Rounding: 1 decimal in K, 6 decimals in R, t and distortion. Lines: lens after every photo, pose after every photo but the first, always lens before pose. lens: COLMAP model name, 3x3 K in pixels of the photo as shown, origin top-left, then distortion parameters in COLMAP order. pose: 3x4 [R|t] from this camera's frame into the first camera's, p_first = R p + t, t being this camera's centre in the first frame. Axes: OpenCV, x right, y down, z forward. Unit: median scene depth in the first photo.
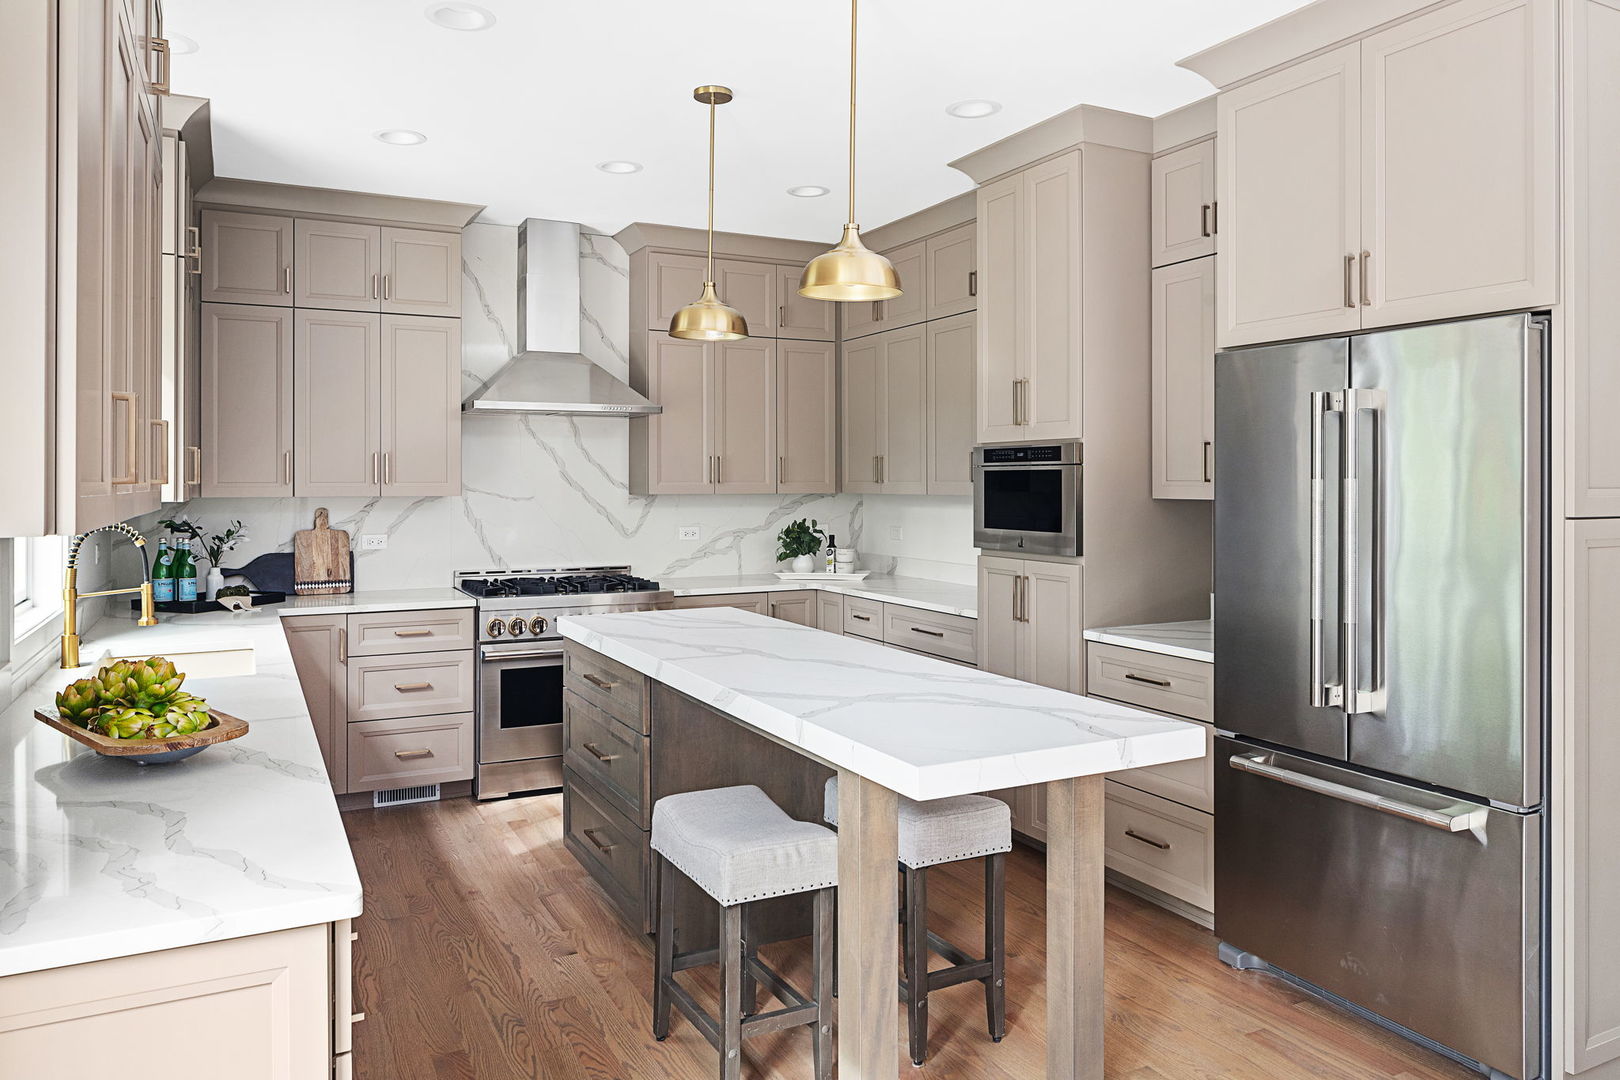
lens RADIAL K [[1137.2, 0, 810.7], [0, 1137.2, 482.0], [0, 0, 1]] dist [0.019191, -0.000452]
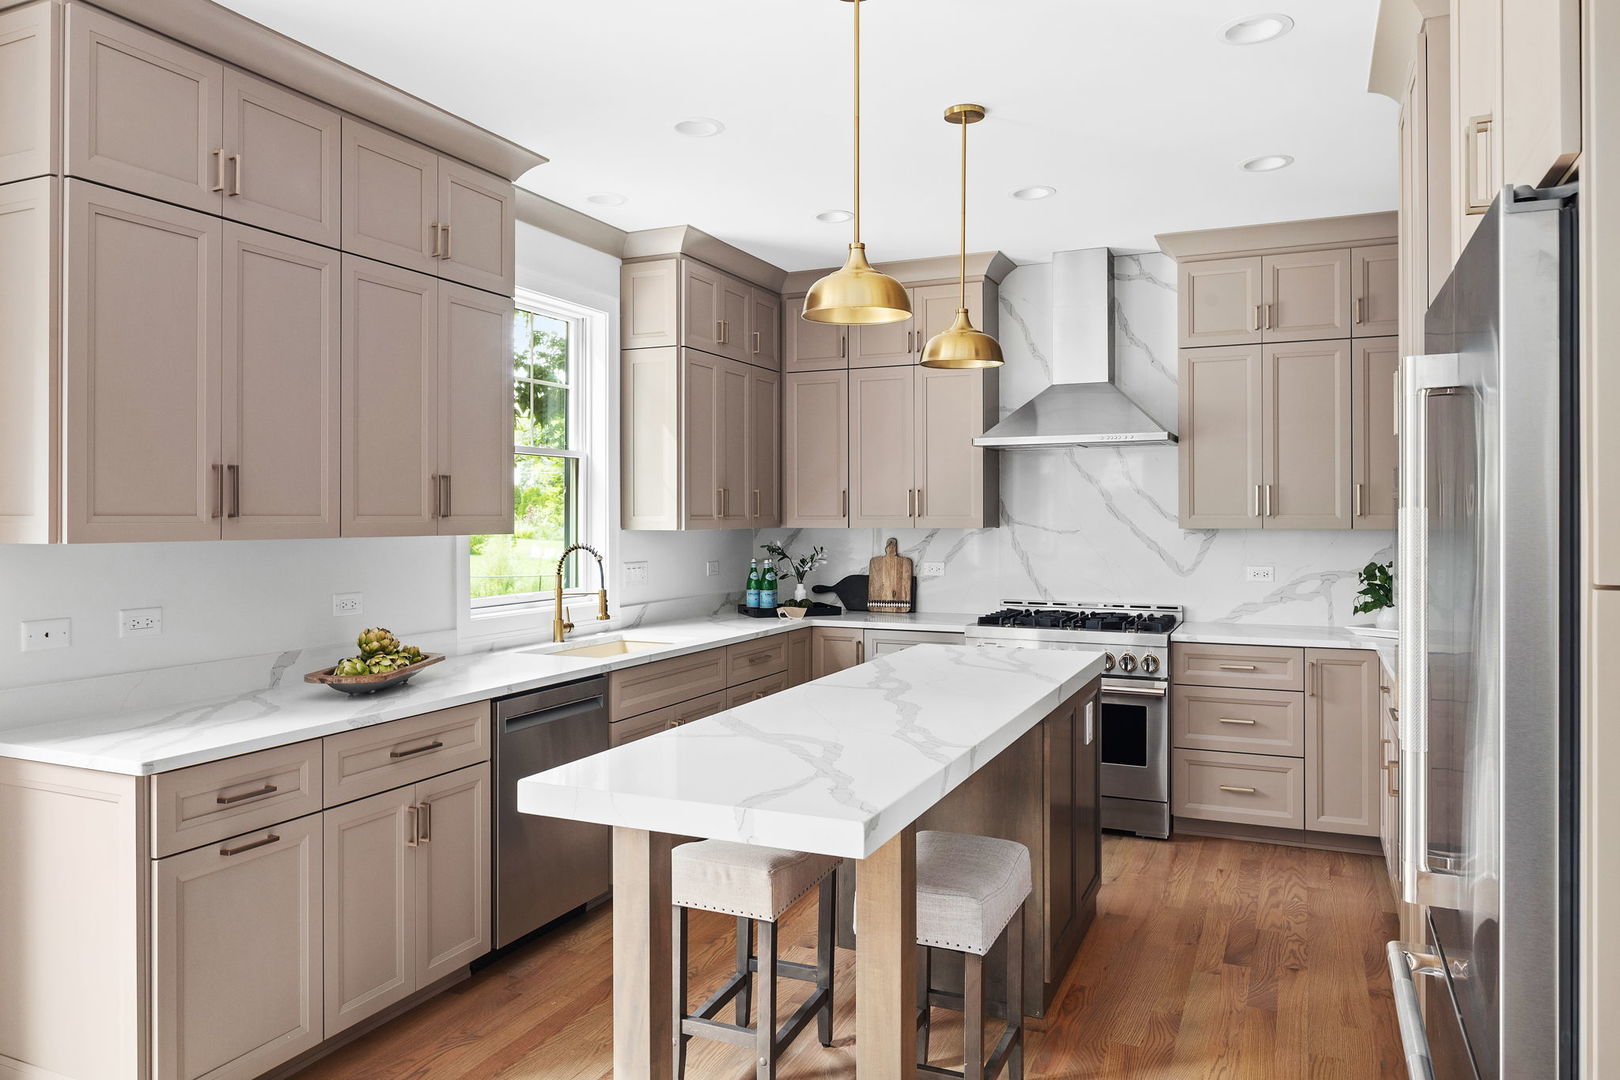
lens RADIAL K [[1109.9, 0, 733.2], [0, 1109.9, 512.0], [0, 0, 1]] dist [-0.005947, -0.001680]
pose [[0.585774, -0.005071, -0.810459, 0.393306], [0.002766, 0.999987, -0.004257, 0.000604], [0.810470, 0.000252, 0.585780, 0.203375]]
